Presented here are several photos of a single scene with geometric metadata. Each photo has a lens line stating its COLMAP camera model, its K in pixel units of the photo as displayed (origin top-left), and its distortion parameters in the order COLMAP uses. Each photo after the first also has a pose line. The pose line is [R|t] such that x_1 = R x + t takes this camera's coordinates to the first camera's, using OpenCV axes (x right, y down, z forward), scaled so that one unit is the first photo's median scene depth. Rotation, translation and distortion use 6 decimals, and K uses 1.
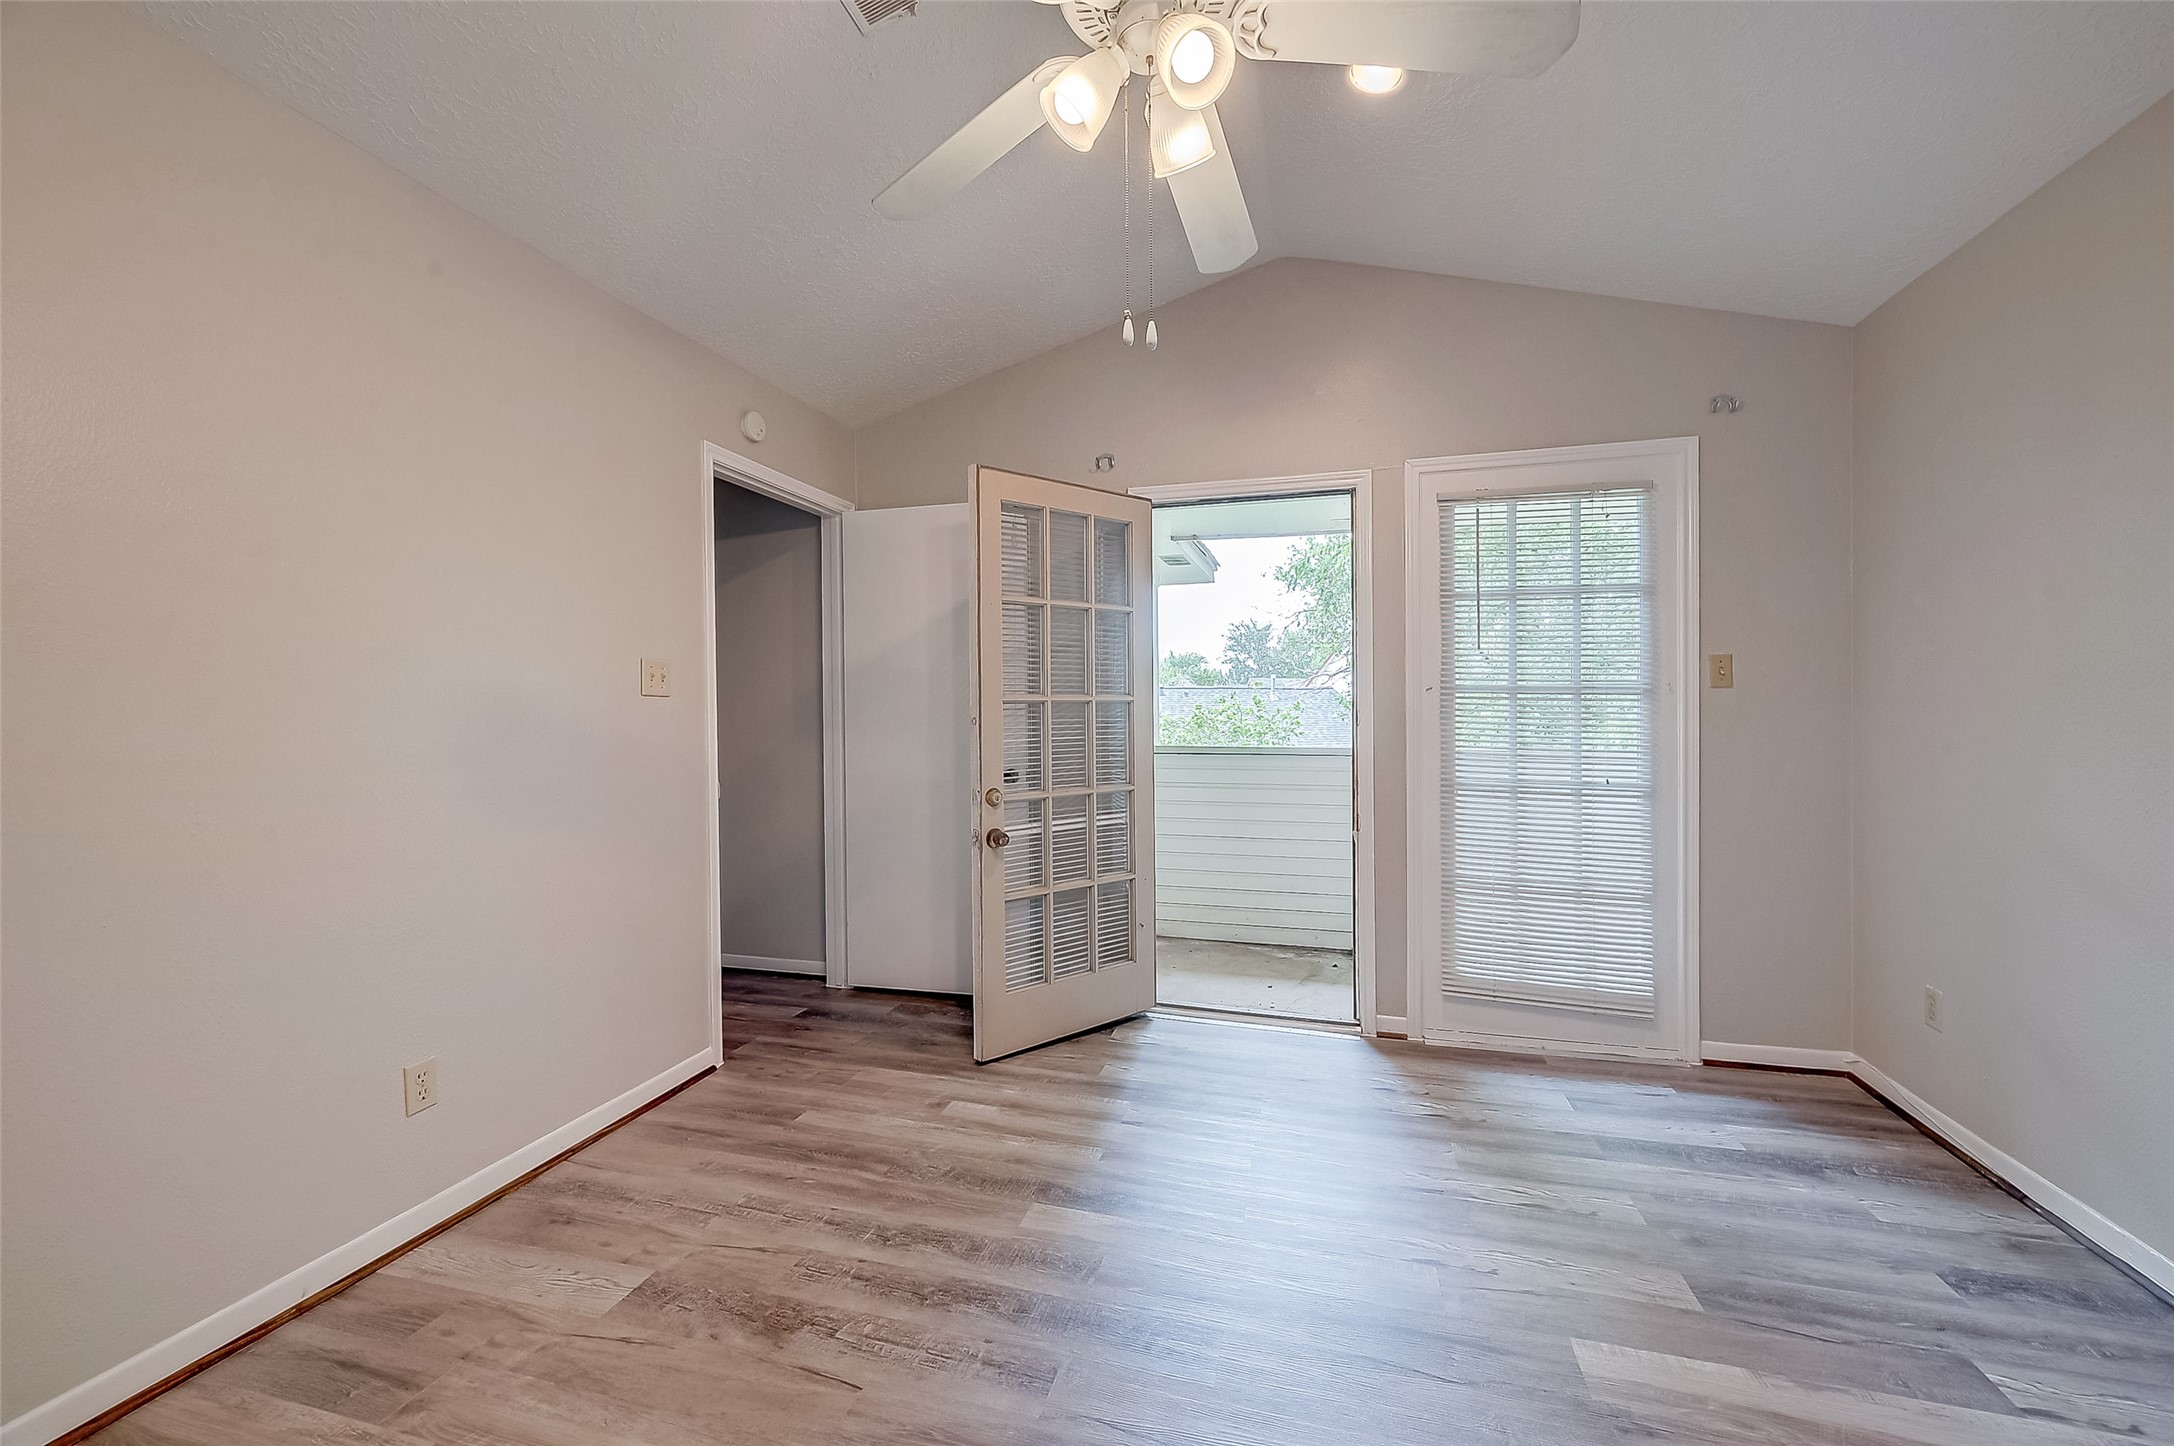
lens RADIAL K [[860.0, 0, 1076.1], [0, 860.0, 719.7], [0, 0, 1]] dist [-0.002080, 0.001034]
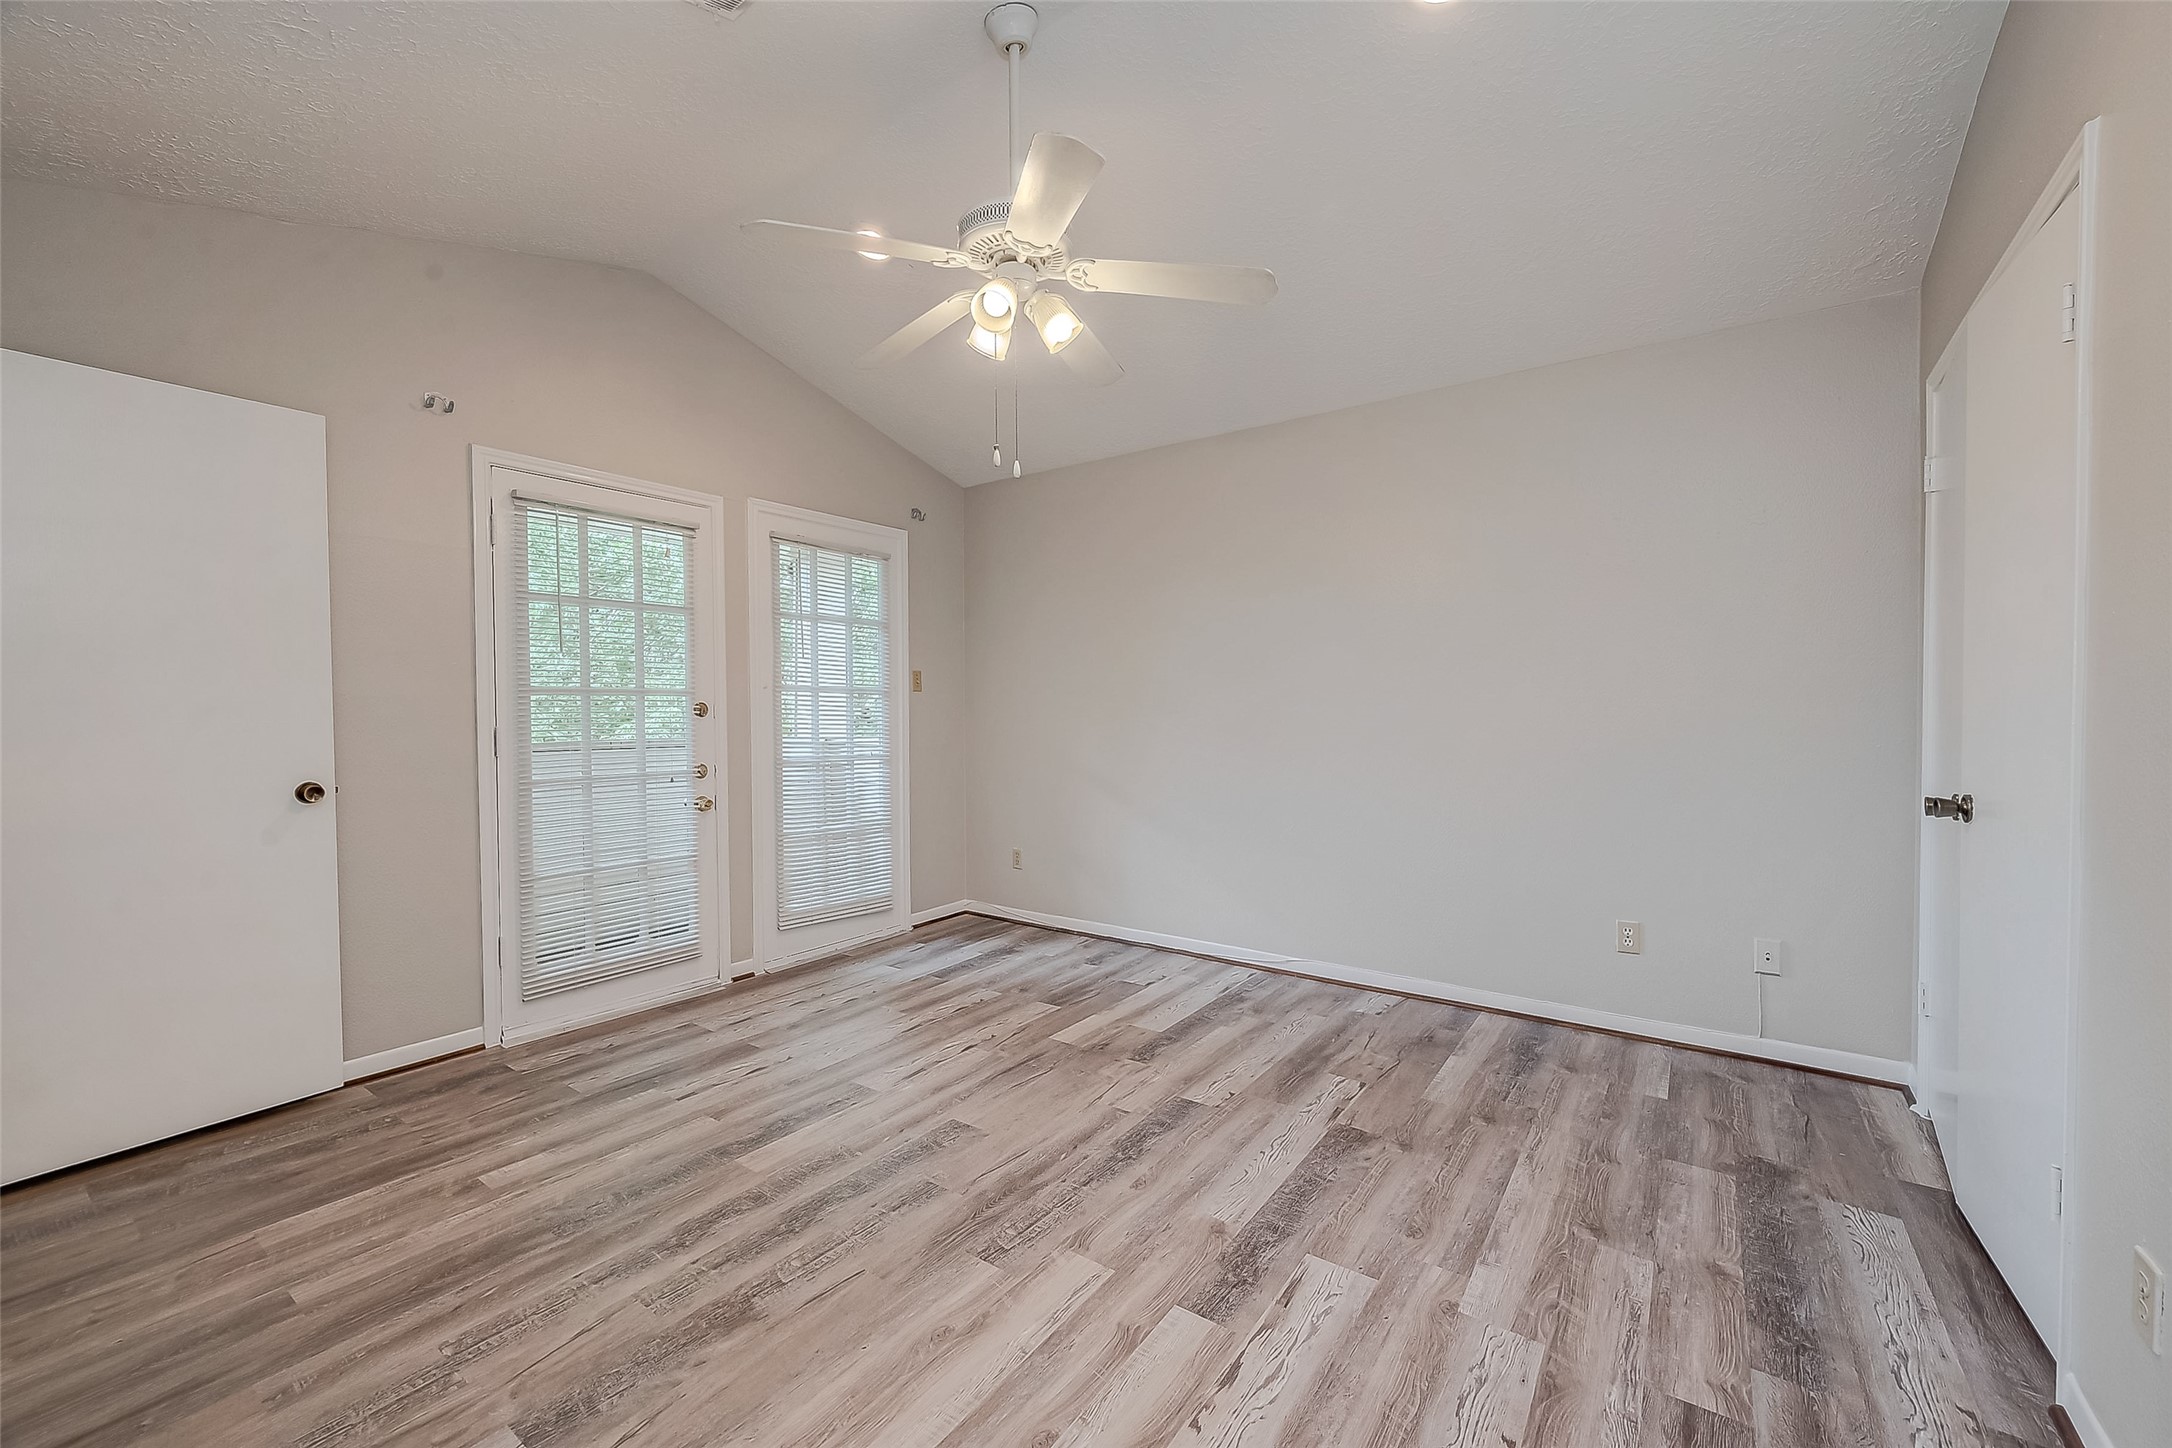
lens RADIAL K [[859.7, 0, 1094.2], [0, 859.7, 721.9], [0, 0, 1]] dist [-0.002277, 0.001123]
pose [[0.332344, -0.013612, 0.943060, -0.856690], [0.008734, 0.999897, 0.011355, 0.005392], [-0.943118, 0.004463, 0.332429, 0.204316]]
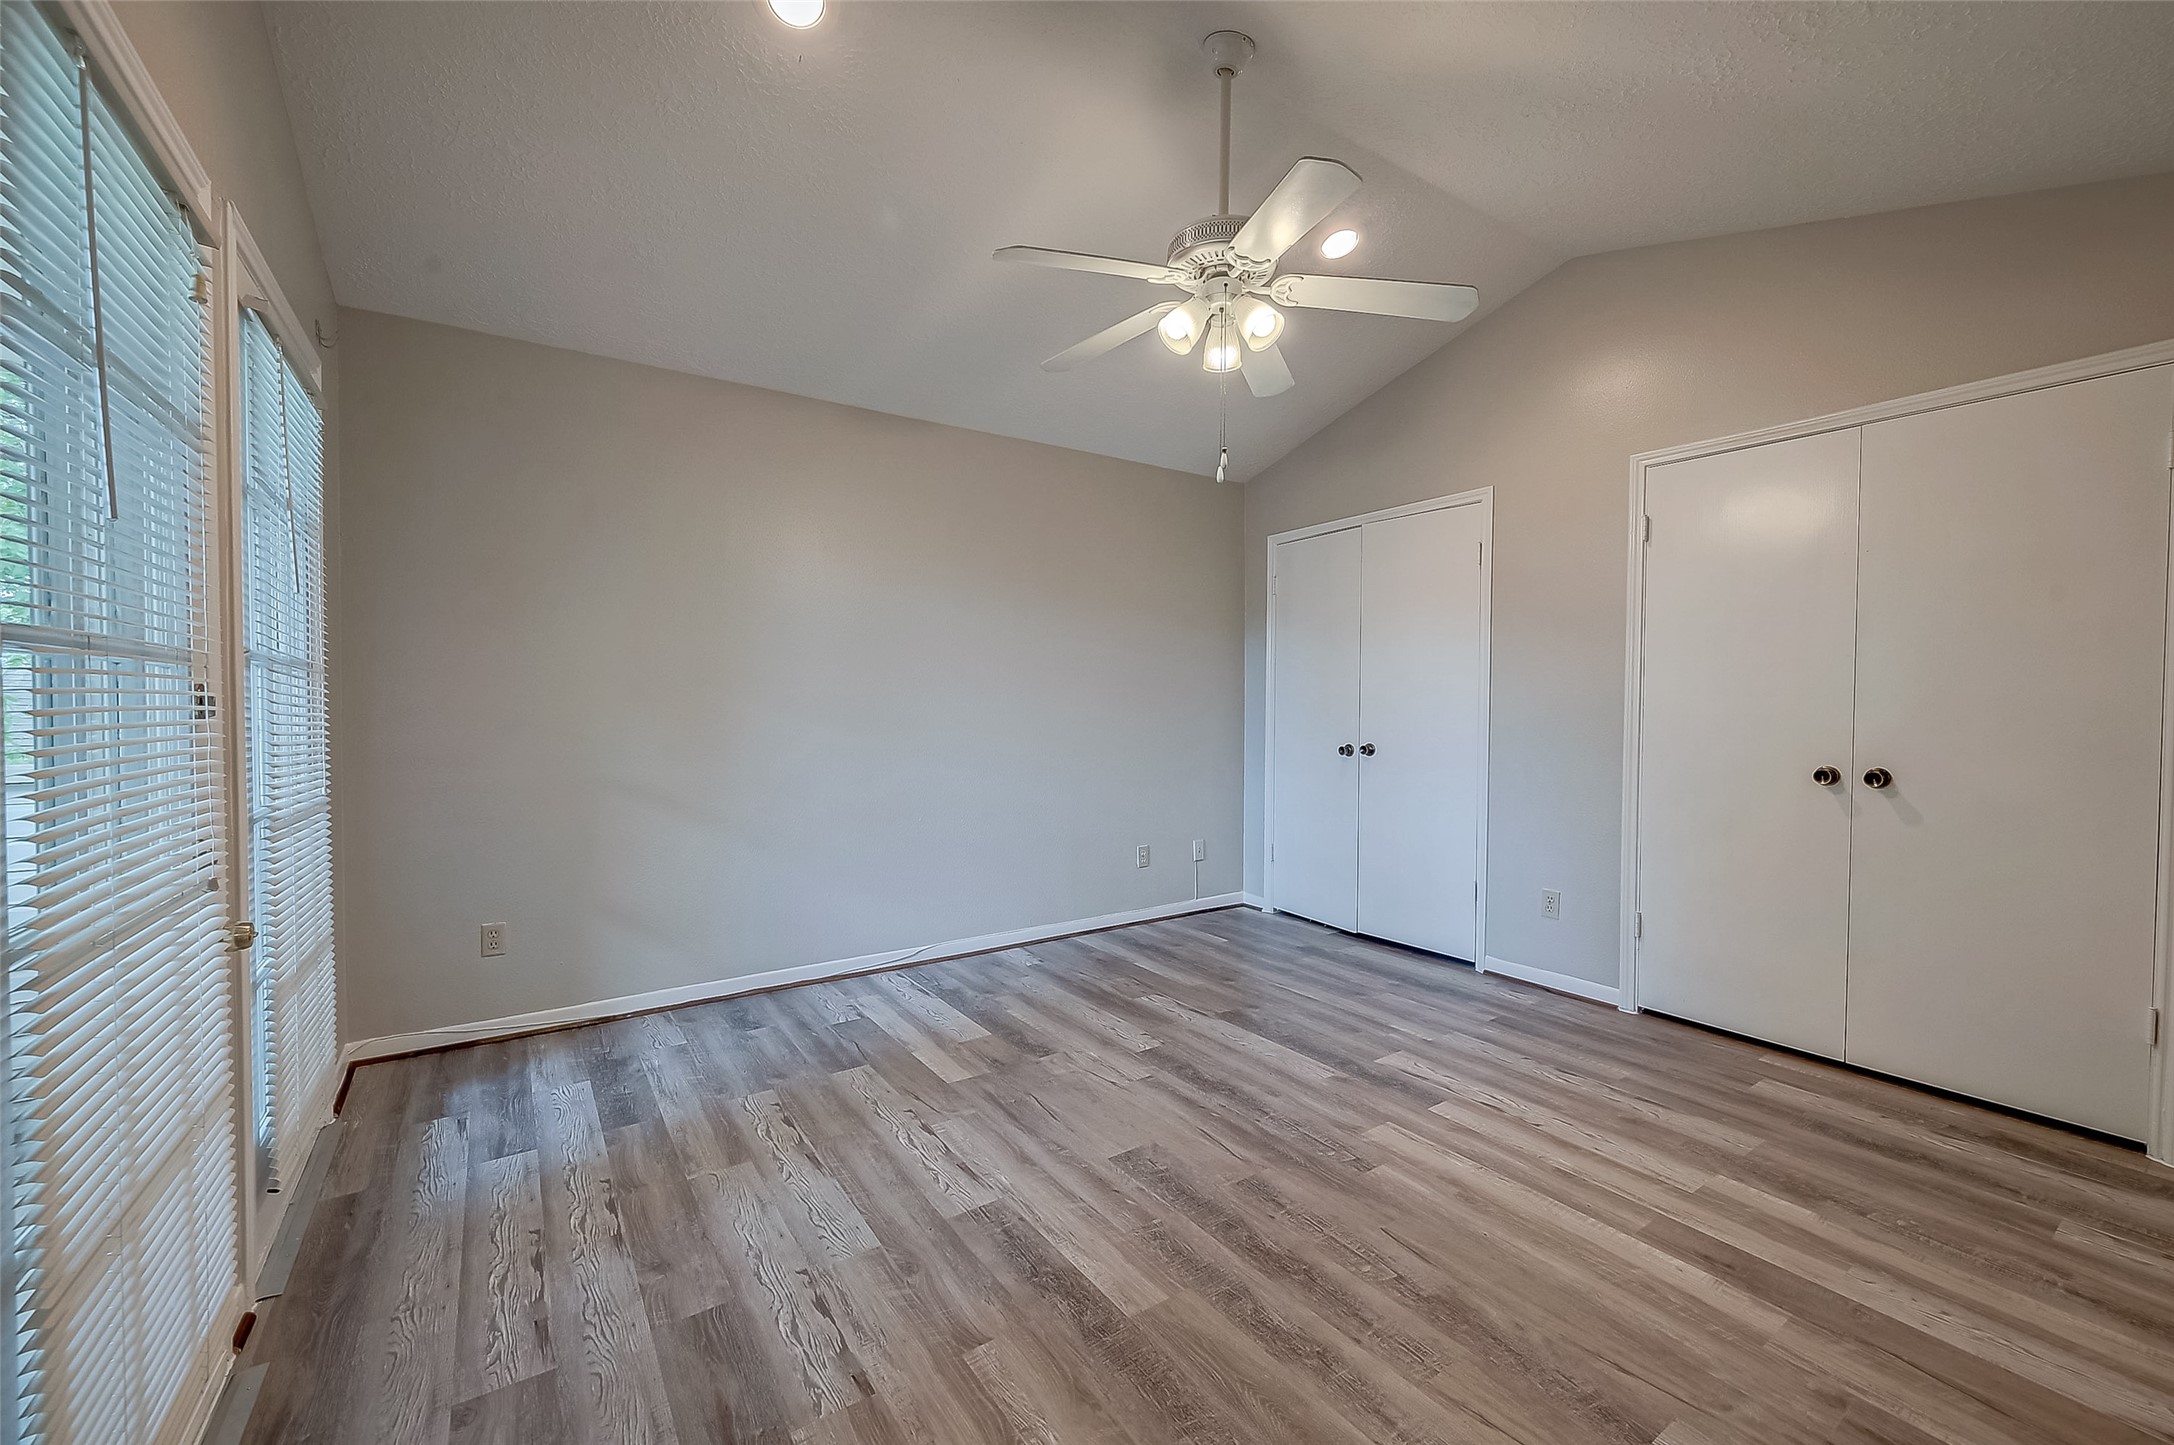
lens RADIAL K [[860.0, 0, 1074.1], [0, 860.0, 712.6], [0, 0, 1]] dist [-0.002080, 0.001034]
pose [[-0.764235, -0.005427, 0.644915, -0.493041], [0.006650, 0.999845, 0.016294, -0.010814], [-0.644904, 0.016741, -0.764080, 1.543415]]
